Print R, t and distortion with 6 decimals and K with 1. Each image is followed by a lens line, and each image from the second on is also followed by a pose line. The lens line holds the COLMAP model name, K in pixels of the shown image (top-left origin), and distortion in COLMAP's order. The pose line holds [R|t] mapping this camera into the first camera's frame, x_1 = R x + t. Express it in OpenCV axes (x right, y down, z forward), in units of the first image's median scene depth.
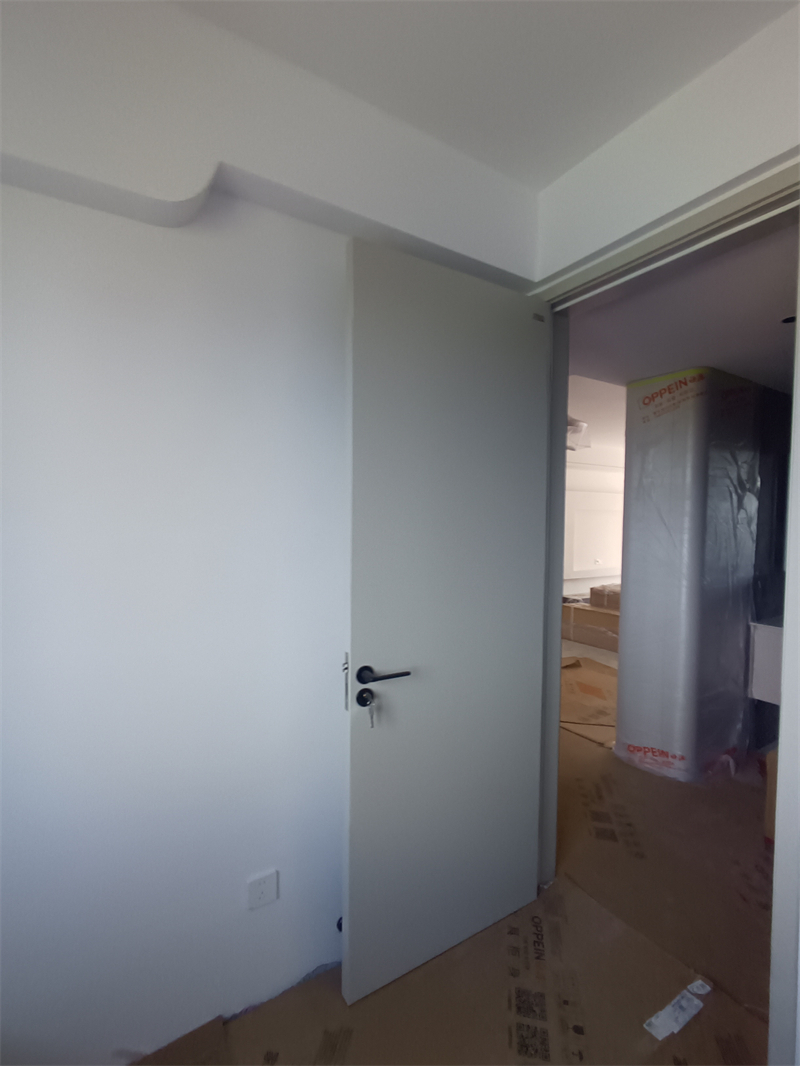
lens RADIAL K [[490.2, 0, 404.9], [0, 490.2, 534.2], [0, 0, 1]] dist [-0.010503, 0.004399]
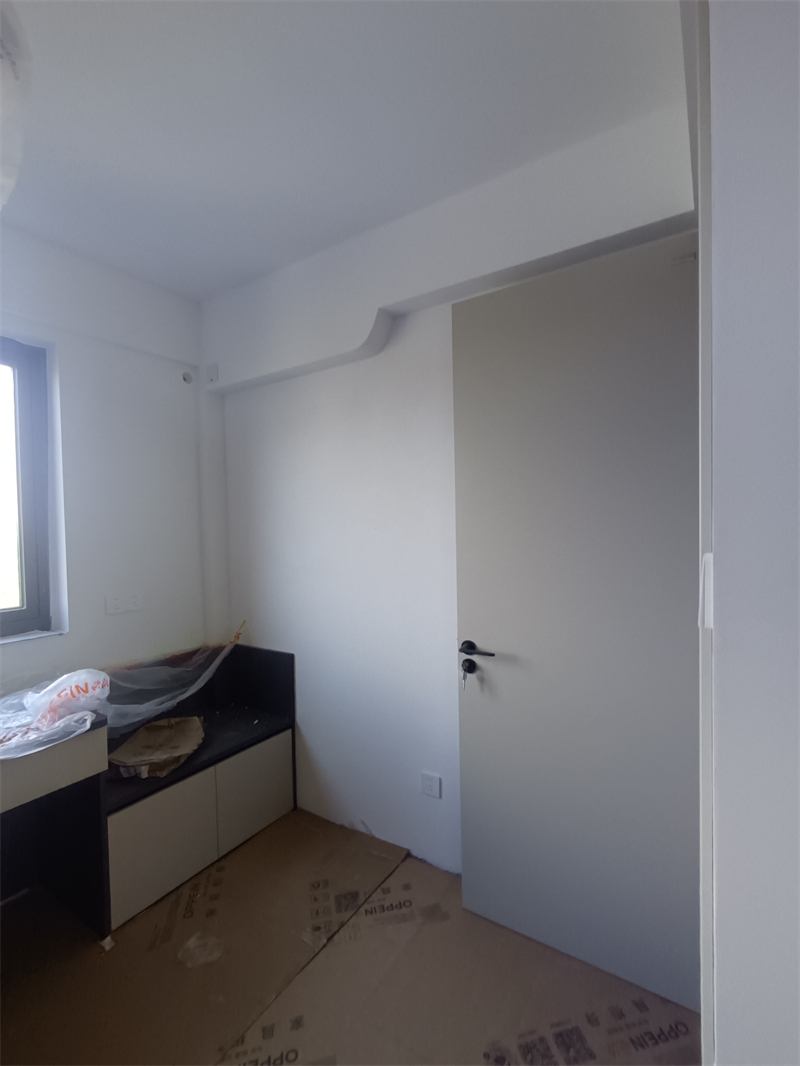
lens RADIAL K [[490.2, 0, 404.9], [0, 490.2, 534.2], [0, 0, 1]] dist [-0.010503, 0.004399]
pose [[0.424382, -0.002083, -0.905481, 0.438537], [-0.003103, 0.999988, -0.003755, 0.001911], [0.905478, 0.004403, 0.424370, 0.145733]]
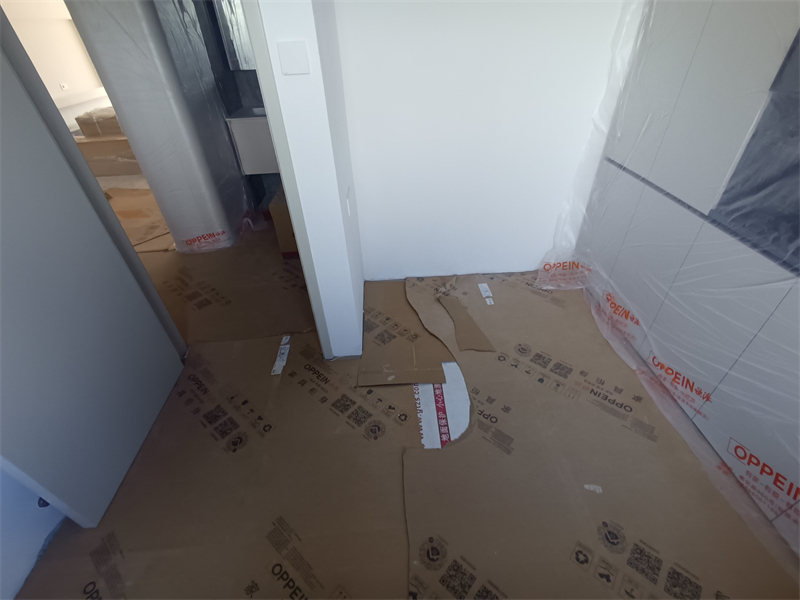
lens RADIAL K [[367.6, 0, 401.1], [0, 367.6, 303.9], [0, 0, 1]] dist [-0.000970, -0.000268]
pose [[0.488922, -0.563098, 0.666240, -0.016908], [0.074296, 0.787855, 0.611363, 0.000355], [-0.869158, -0.249410, 0.427035, 0.027486]]
